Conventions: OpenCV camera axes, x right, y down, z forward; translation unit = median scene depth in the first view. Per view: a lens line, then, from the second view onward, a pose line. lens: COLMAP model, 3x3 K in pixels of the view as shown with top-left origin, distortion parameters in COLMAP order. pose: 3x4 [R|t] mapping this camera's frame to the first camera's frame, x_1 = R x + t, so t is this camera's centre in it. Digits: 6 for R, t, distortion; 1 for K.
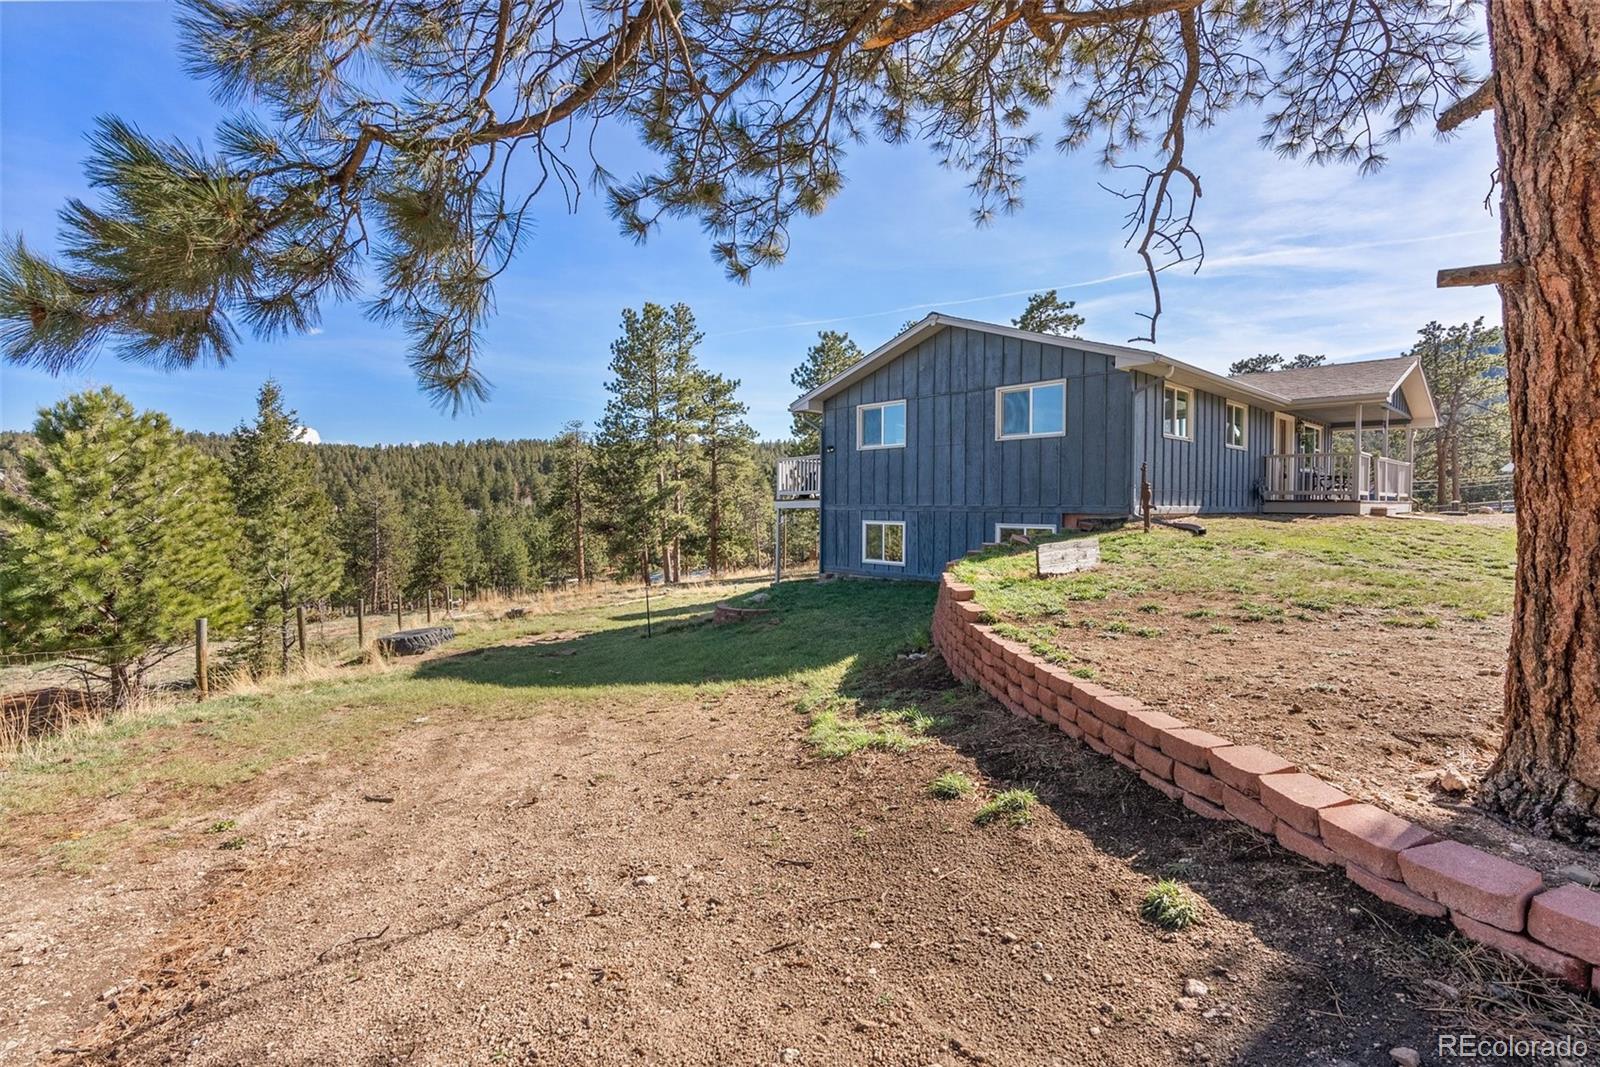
lens RADIAL K [[762.6, 0, 800.0], [0, 762.6, 533.5], [0, 0, 1]] dist [0.001600, 0.000110]
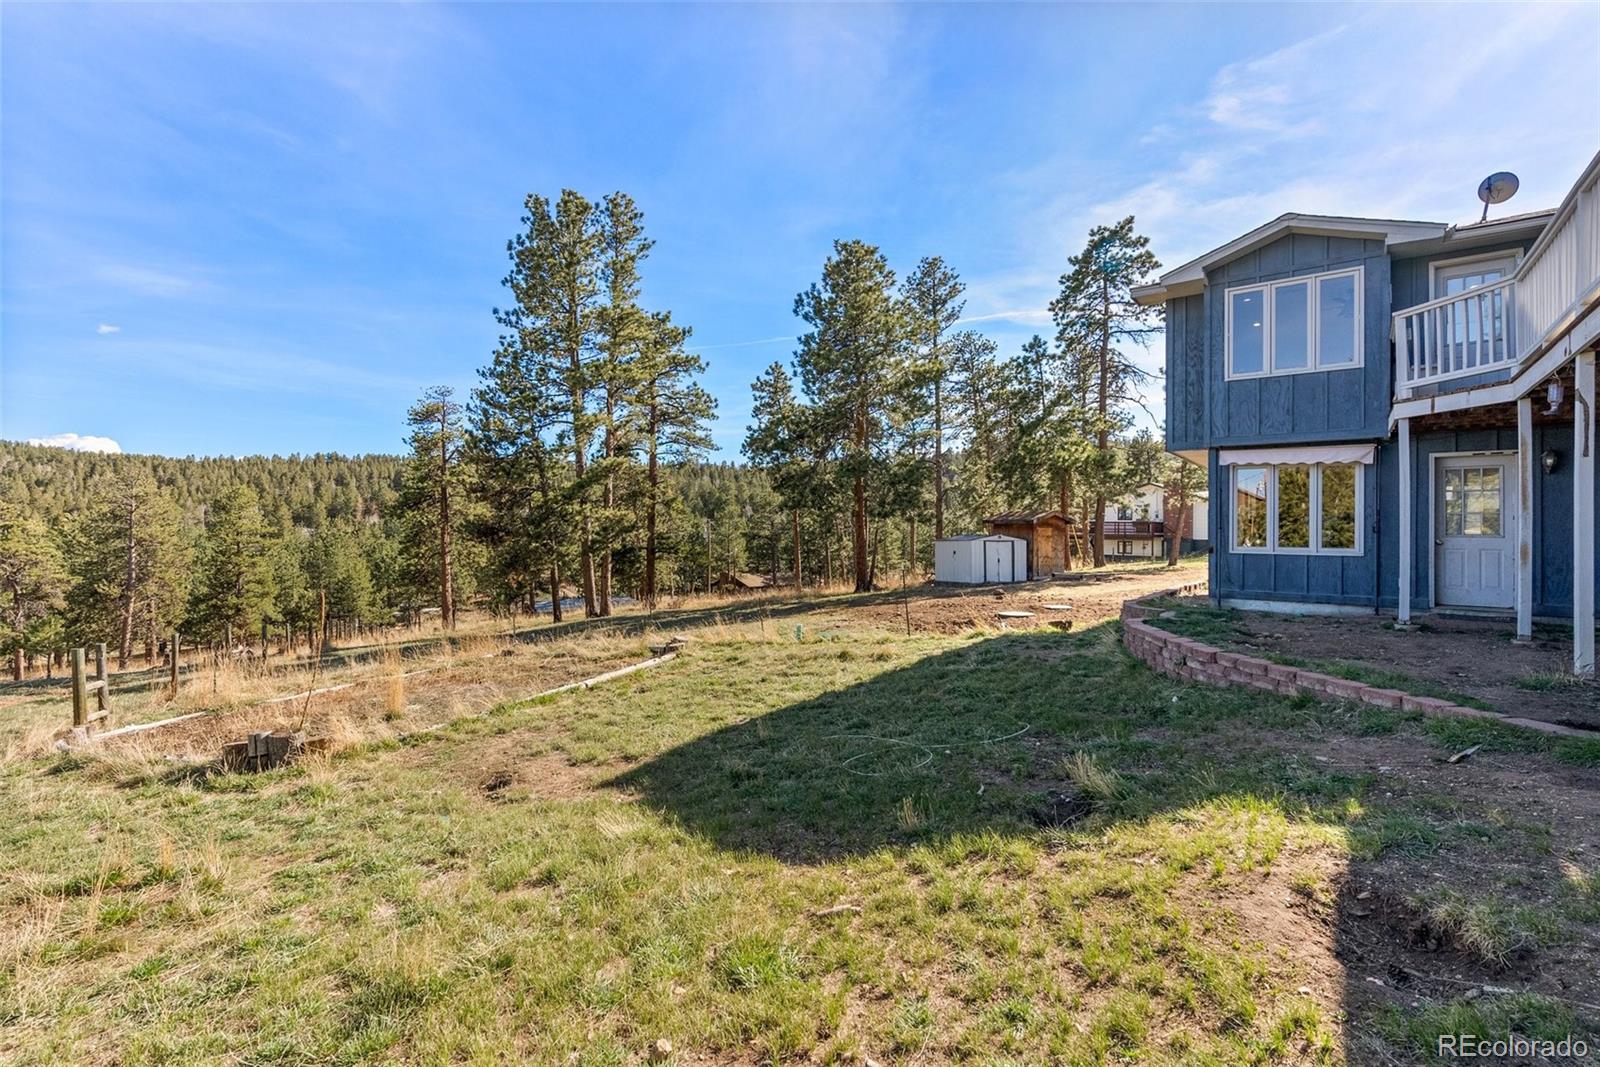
lens RADIAL K [[743.8, 0, 800.0], [0, 743.8, 533.5], [0, 0, 1]] dist [-0.000781, 0.000694]
pose [[0.984551, 0.005857, 0.175002, -0.099886], [0.000084, 0.999425, -0.033919, 0.014001], [-0.175100, 0.033409, 0.983984, 0.306658]]
